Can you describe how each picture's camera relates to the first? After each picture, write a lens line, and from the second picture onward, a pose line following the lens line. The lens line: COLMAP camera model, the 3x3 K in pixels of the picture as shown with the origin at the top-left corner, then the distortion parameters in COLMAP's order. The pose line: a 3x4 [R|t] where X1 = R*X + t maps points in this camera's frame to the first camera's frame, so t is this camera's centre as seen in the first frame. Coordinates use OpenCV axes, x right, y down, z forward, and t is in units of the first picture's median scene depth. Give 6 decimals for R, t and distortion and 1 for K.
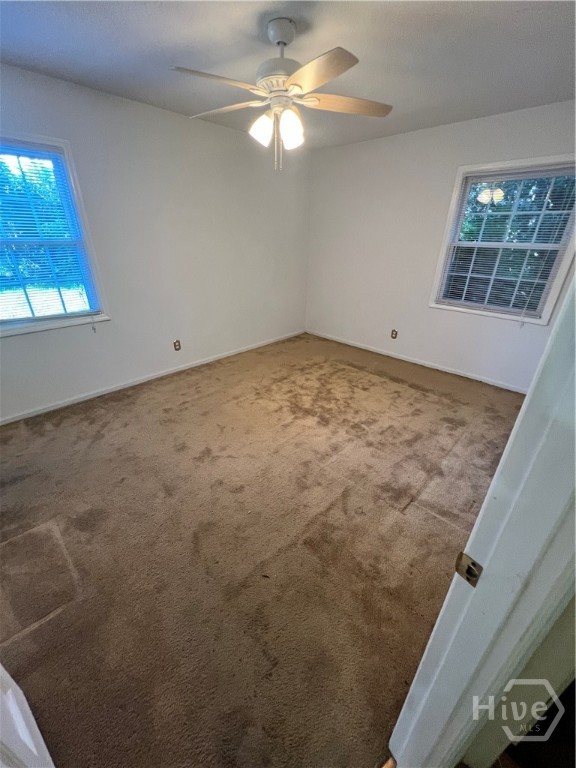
lens RADIAL K [[305.9, 0, 288.0], [0, 305.9, 384.0], [0, 0, 1]] dist [0.000215, 0.000212]
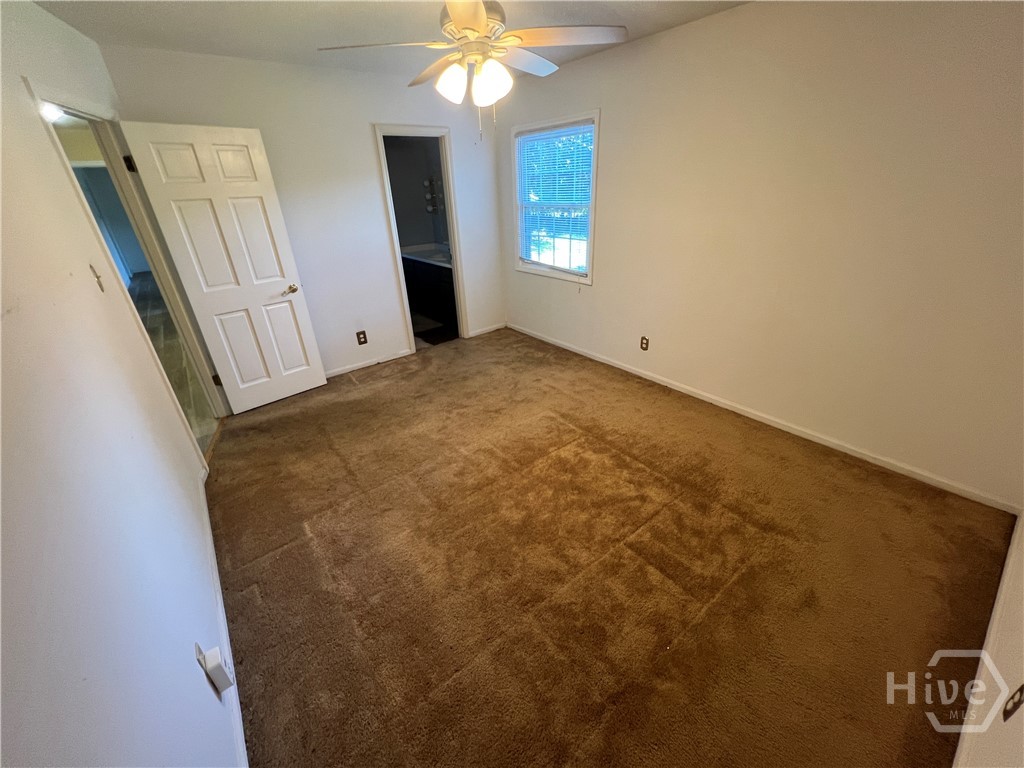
lens RADIAL K [[407.8, 0, 510.6], [0, 407.8, 383.8], [0, 0, 1]] dist [0.000215, 0.000212]
pose [[-0.142635, 0.427776, -0.892560, 0.794476], [-0.403795, 0.798173, 0.447067, -0.462351], [0.903662, 0.424179, 0.058887, 0.872625]]
